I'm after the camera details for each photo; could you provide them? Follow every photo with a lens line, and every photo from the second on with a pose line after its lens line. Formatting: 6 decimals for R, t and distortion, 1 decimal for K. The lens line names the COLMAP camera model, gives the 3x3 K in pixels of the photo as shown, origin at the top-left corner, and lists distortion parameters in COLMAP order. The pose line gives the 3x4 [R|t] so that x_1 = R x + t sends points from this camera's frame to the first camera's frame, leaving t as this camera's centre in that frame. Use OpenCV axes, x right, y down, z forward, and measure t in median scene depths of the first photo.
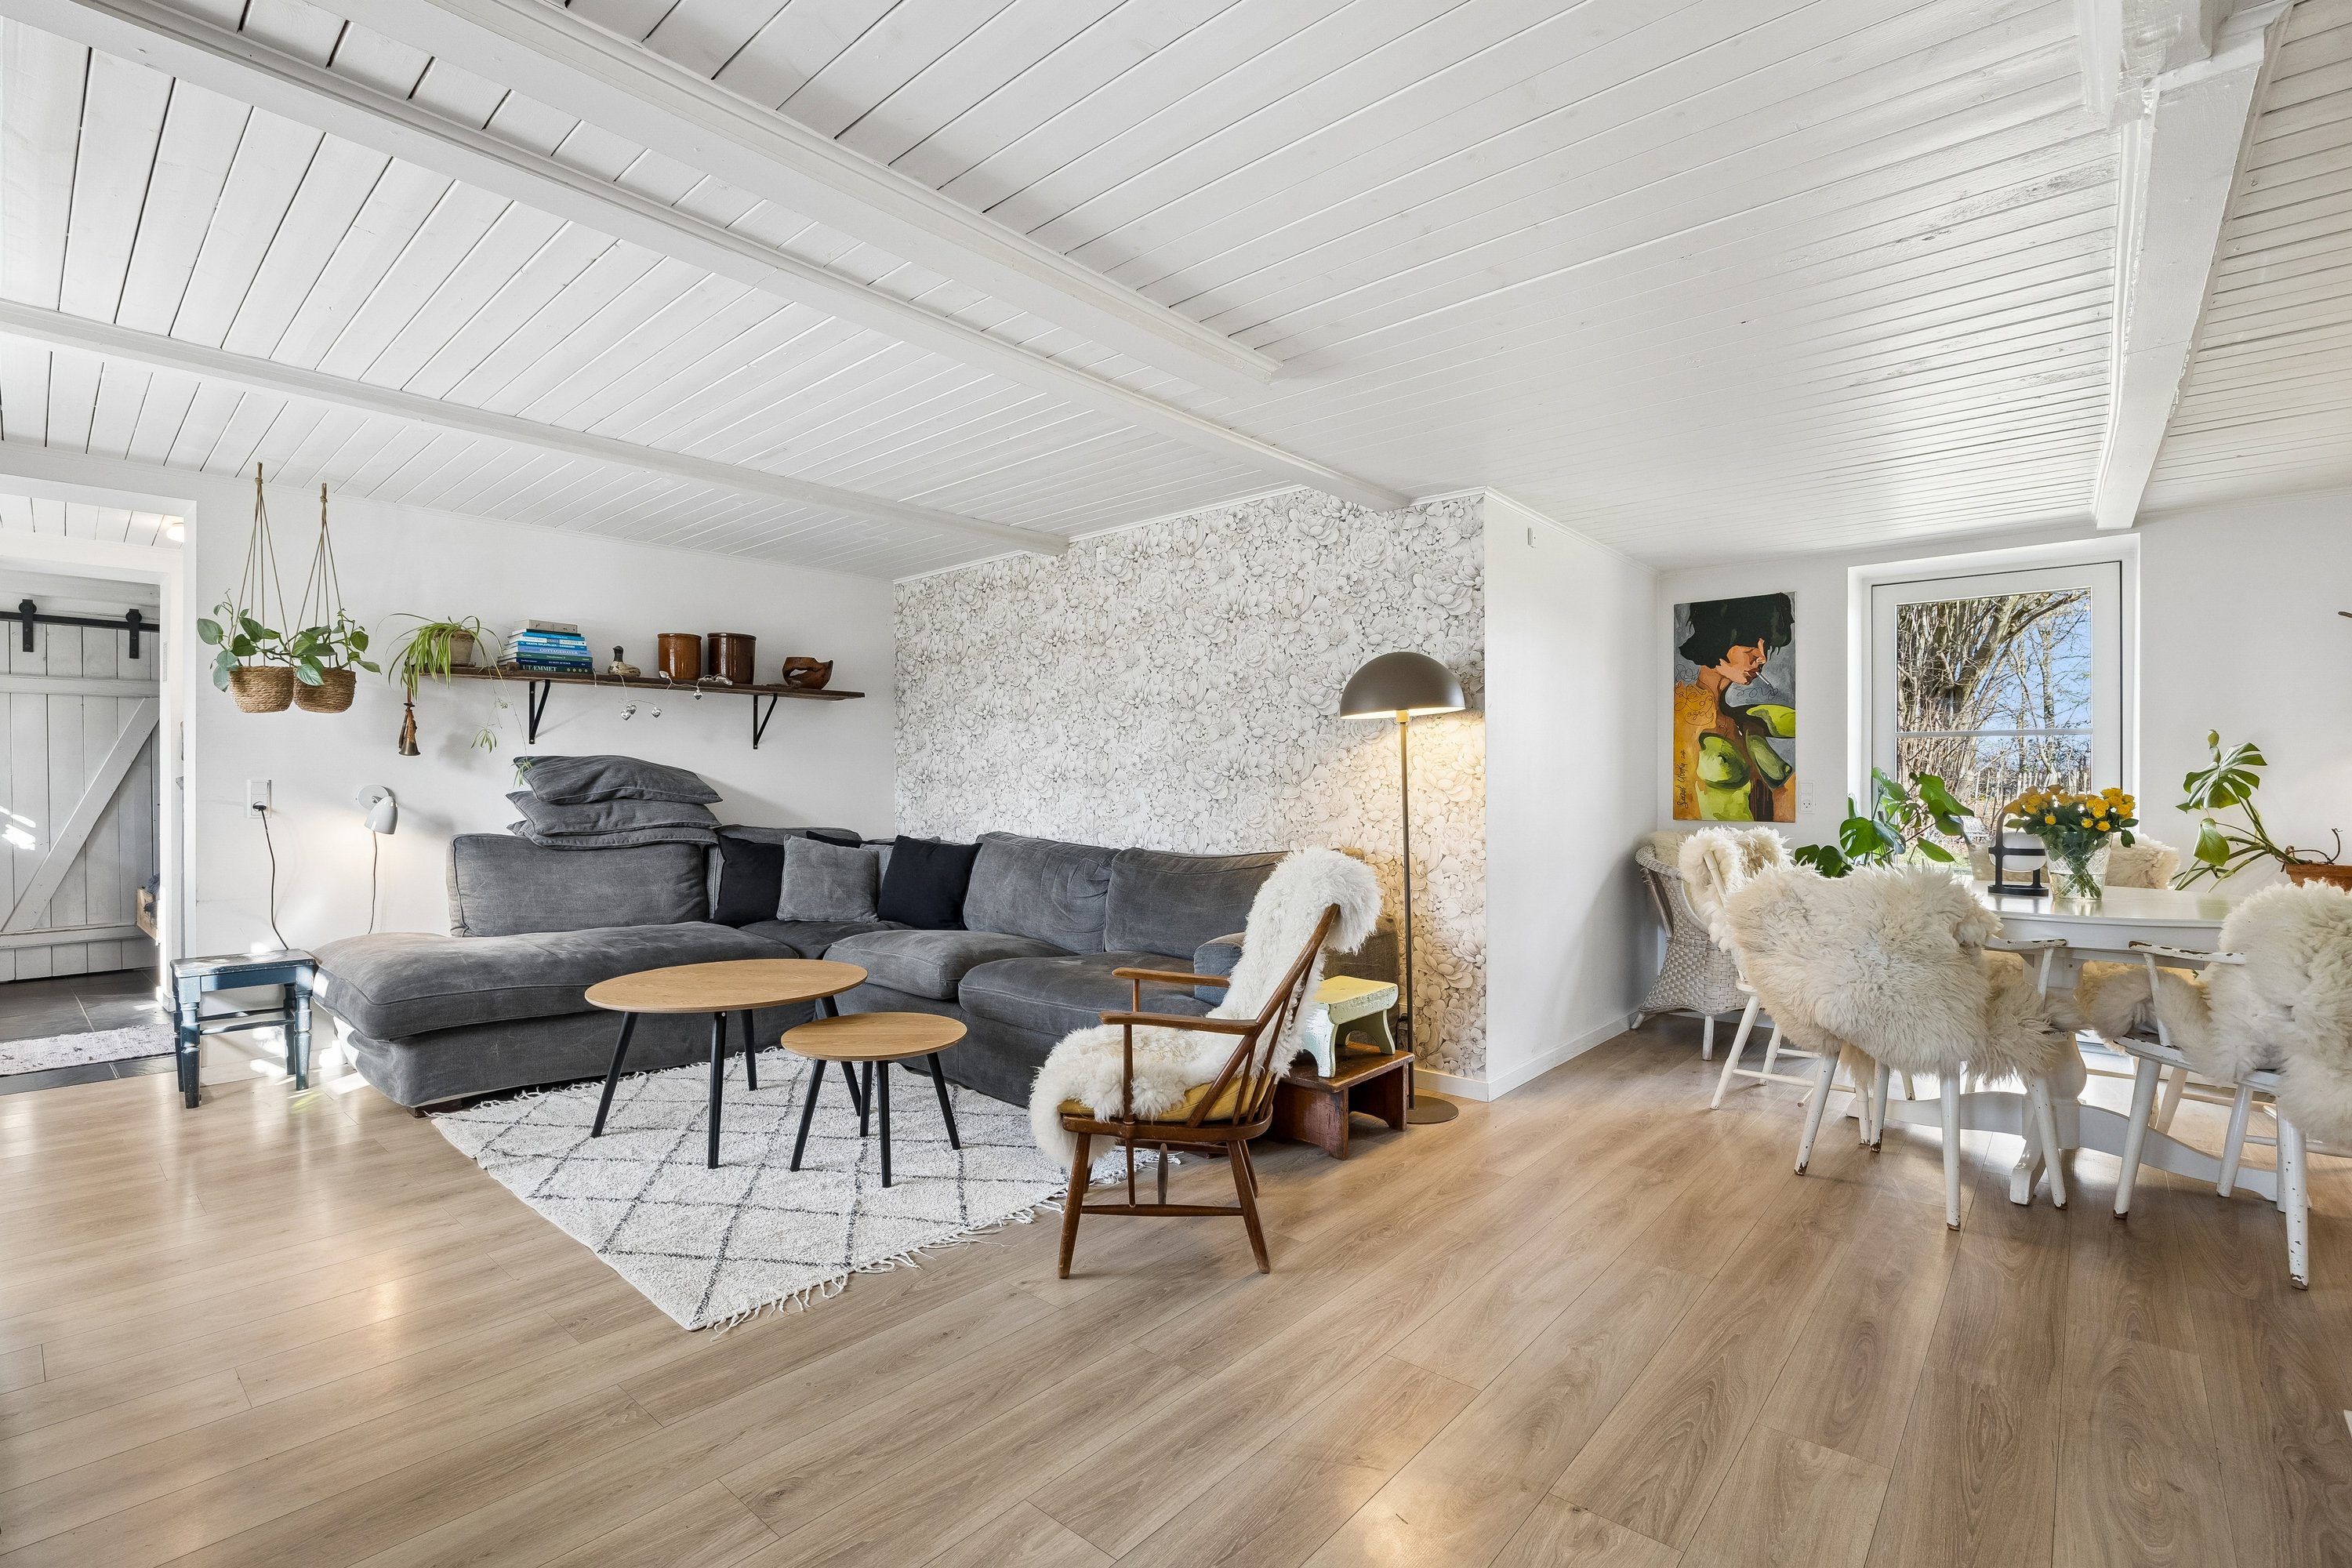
lens RADIAL K [[1066.2, 0, 1187.4], [0, 1066.2, 778.4], [0, 0, 1]] dist [-0.005668, 0.001742]
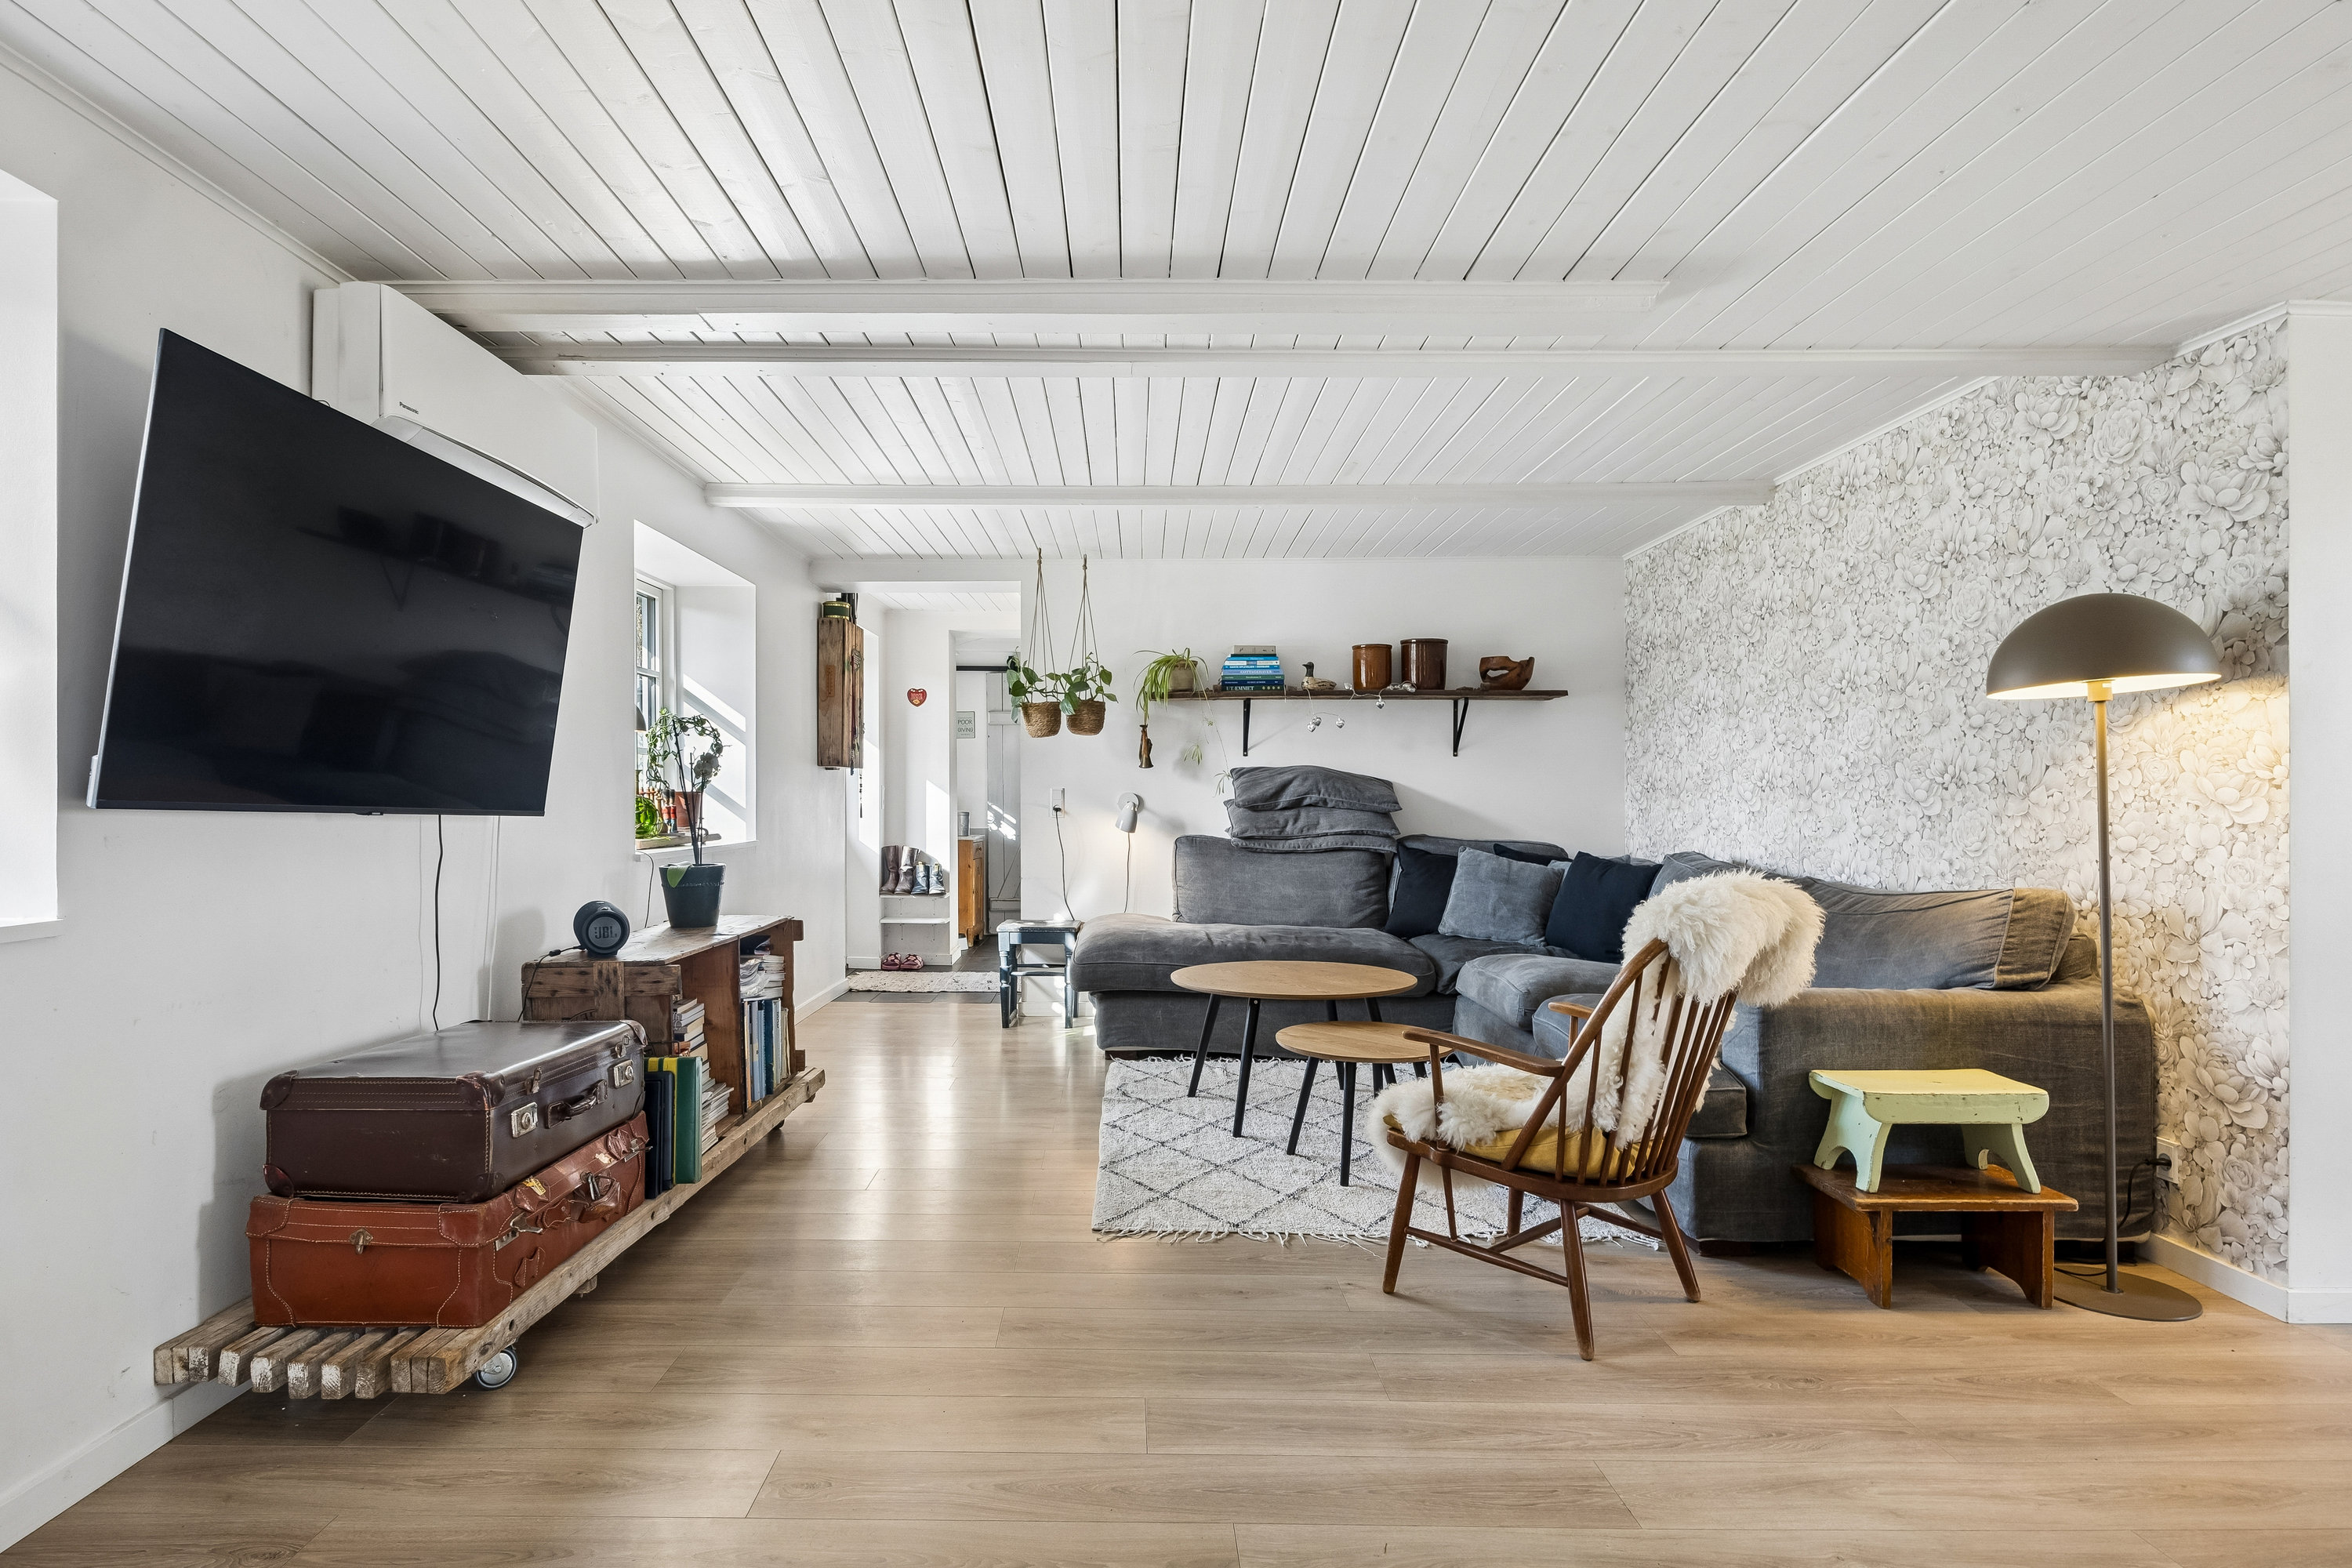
lens RADIAL K [[1283.6, 0, 1108.0], [0, 1283.6, 794.9], [0, 0, 1]] dist [-0.000596, 0.002391]
pose [[0.654316, 0.004438, -0.756208, 0.333478], [-0.000238, 0.999984, 0.005663, 0.000786], [0.756221, -0.003525, 0.654307, 0.015742]]
